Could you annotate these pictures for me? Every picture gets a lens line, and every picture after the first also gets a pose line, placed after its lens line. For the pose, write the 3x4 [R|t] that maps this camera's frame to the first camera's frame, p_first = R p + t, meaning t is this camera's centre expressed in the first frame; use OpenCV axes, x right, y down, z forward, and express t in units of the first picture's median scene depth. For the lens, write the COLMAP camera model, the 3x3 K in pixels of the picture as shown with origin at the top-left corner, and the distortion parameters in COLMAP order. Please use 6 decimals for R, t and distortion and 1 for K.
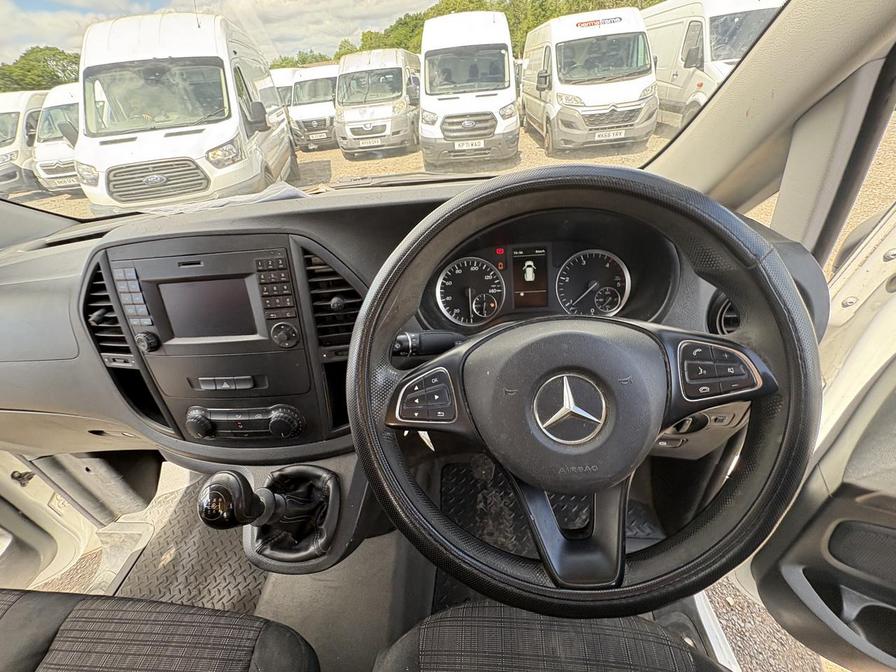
lens RADIAL K [[360.0, 0, 450.8], [0, 360.0, 334.7], [0, 0, 1]] dist [0.000978, 0.000777]
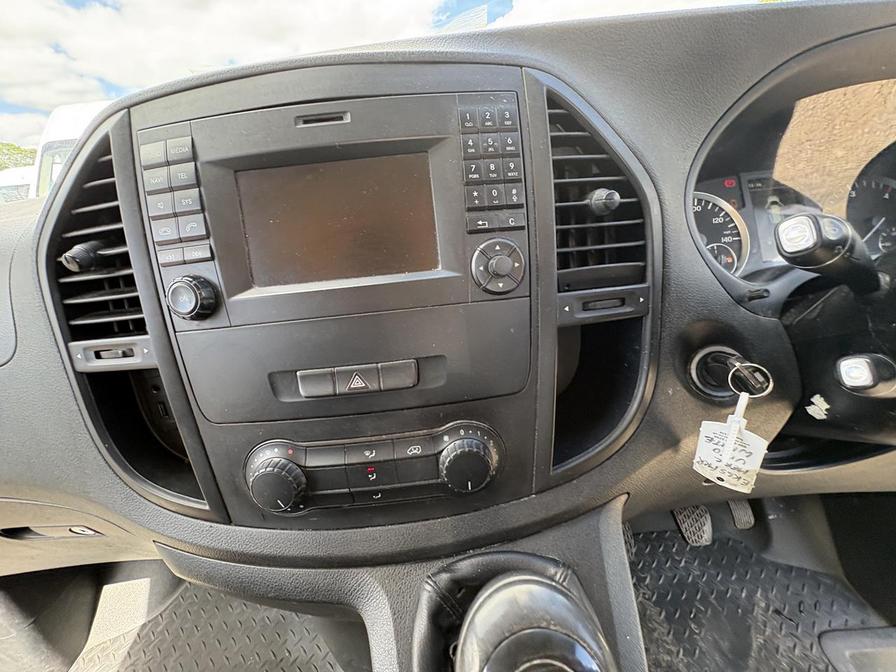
lens RADIAL K [[357.1, 0, 445.3], [0, 357.1, 335.3], [0, 0, 1]] dist [0.001350, 0.000382]
pose [[0.993464, -0.036406, 0.108184, -0.550791], [0.057629, 0.978086, -0.200067, 0.177514], [-0.098530, 0.204994, 0.973791, 0.506592]]
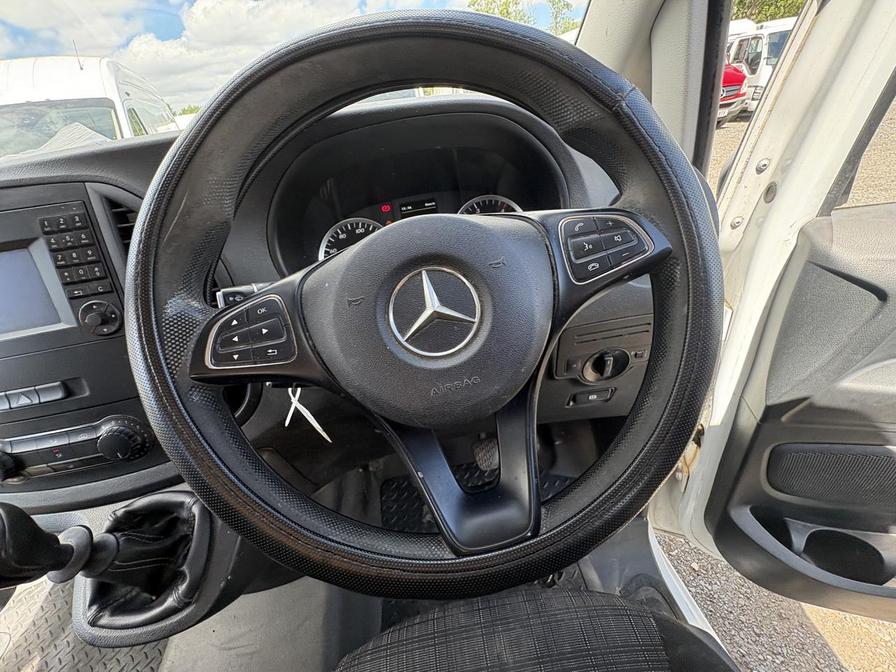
lens RADIAL K [[360.0, 0, 452.1], [0, 360.0, 335.5], [0, 0, 1]] dist [-0.000112, 0.000036]
pose [[0.980835, -0.132091, 0.143227, 0.143913], [0.142247, 0.987817, -0.063109, 0.178372], [-0.133146, 0.082273, 0.987676, 0.142394]]
